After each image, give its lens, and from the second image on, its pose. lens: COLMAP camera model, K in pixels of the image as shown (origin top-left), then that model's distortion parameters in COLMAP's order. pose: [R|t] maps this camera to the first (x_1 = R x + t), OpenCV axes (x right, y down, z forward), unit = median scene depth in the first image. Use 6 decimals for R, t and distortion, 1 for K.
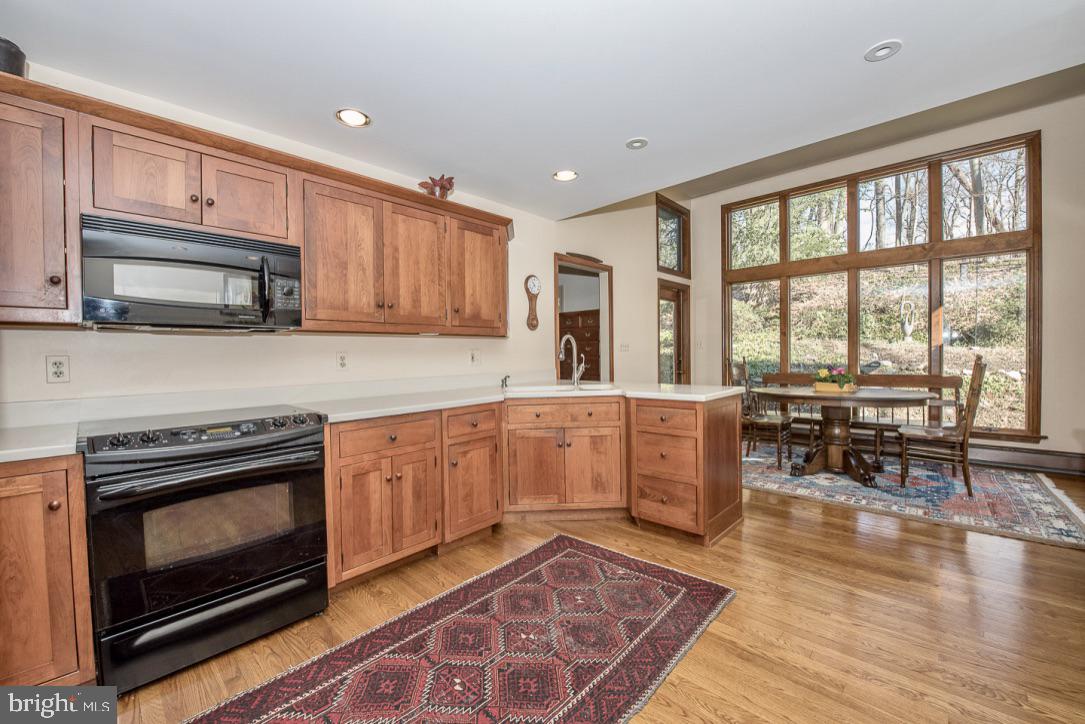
lens RADIAL K [[430.3, 0, 542.1], [0, 430.3, 361.5], [0, 0, 1]] dist [-0.016857, -0.002124]
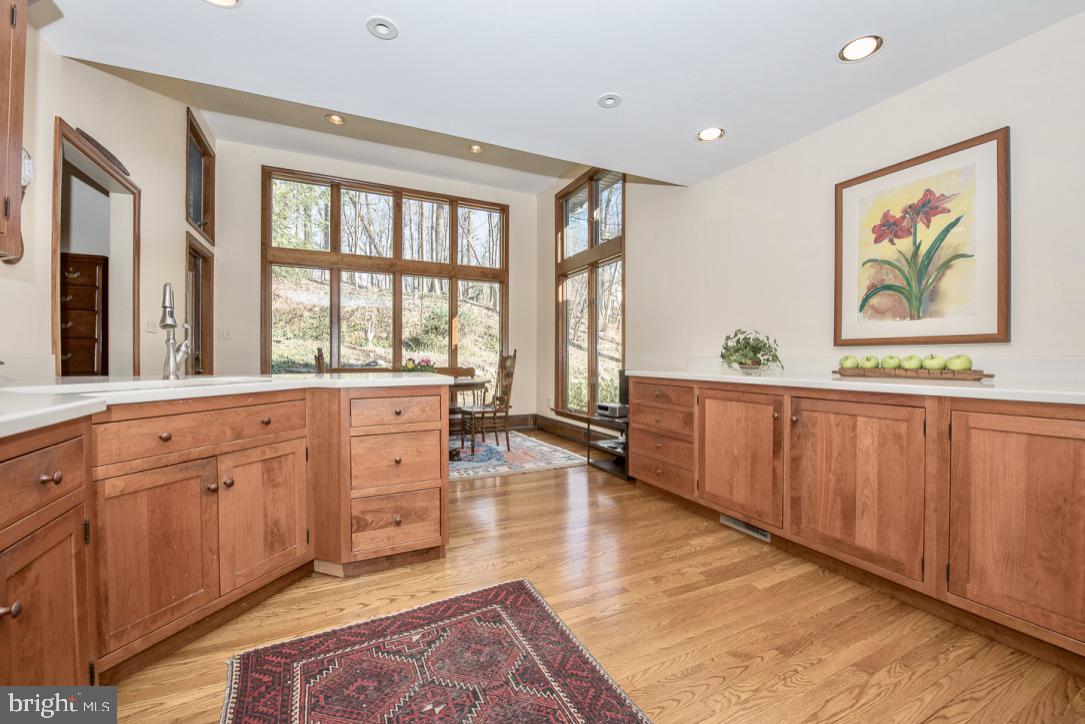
lens RADIAL K [[430.3, 0, 542.6], [0, 430.3, 361.5], [0, 0, 1]] dist [-0.016857, -0.002124]
pose [[0.355902, 0.008104, 0.934488, -0.284542], [0.010331, 0.999867, -0.012606, 0.048555], [-0.934466, 0.014141, 0.355771, 0.422911]]
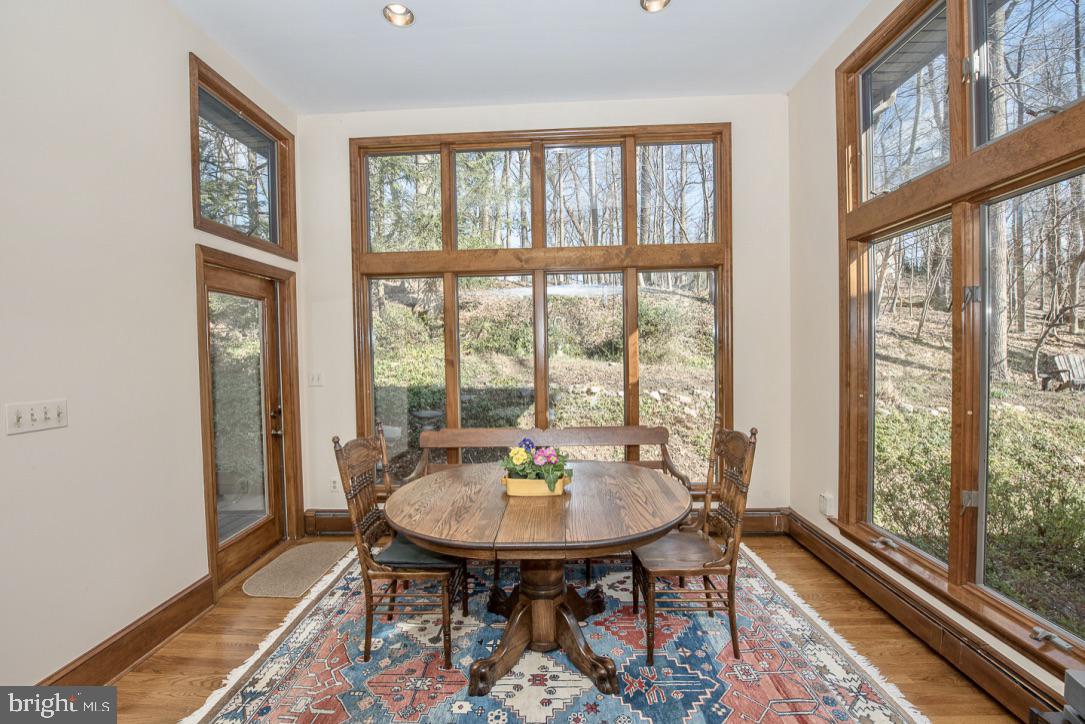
lens RADIAL K [[430.3, 0, 535.3], [0, 430.3, 358.7], [0, 0, 1]] dist [-0.016857, -0.002124]
pose [[0.762715, -0.011735, 0.646629, 0.445319], [0.018978, 0.999811, -0.004240, -0.117609], [-0.646457, 0.015505, 0.762793, 0.775099]]
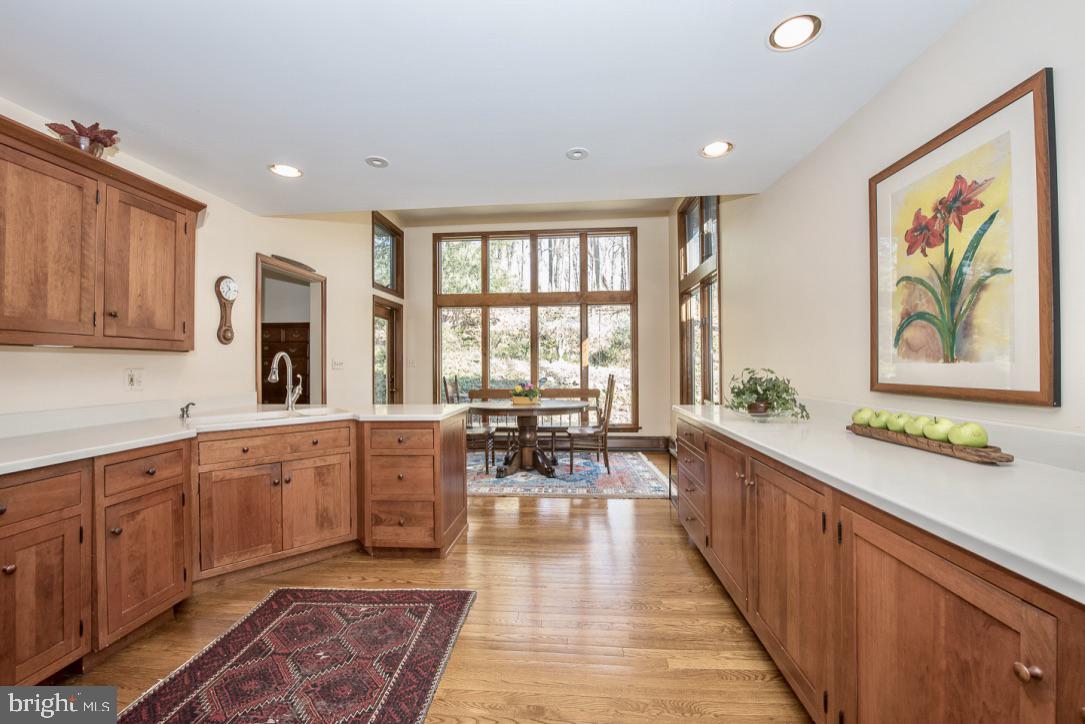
lens RADIAL K [[430.3, 0, 542.1], [0, 430.3, 361.8], [0, 0, 1]] dist [-0.016857, -0.002124]
pose [[0.775506, 0.015220, 0.631157, -0.082086], [0.006993, 0.999441, -0.032693, -0.011978], [-0.631302, 0.029768, 0.774966, 0.010408]]
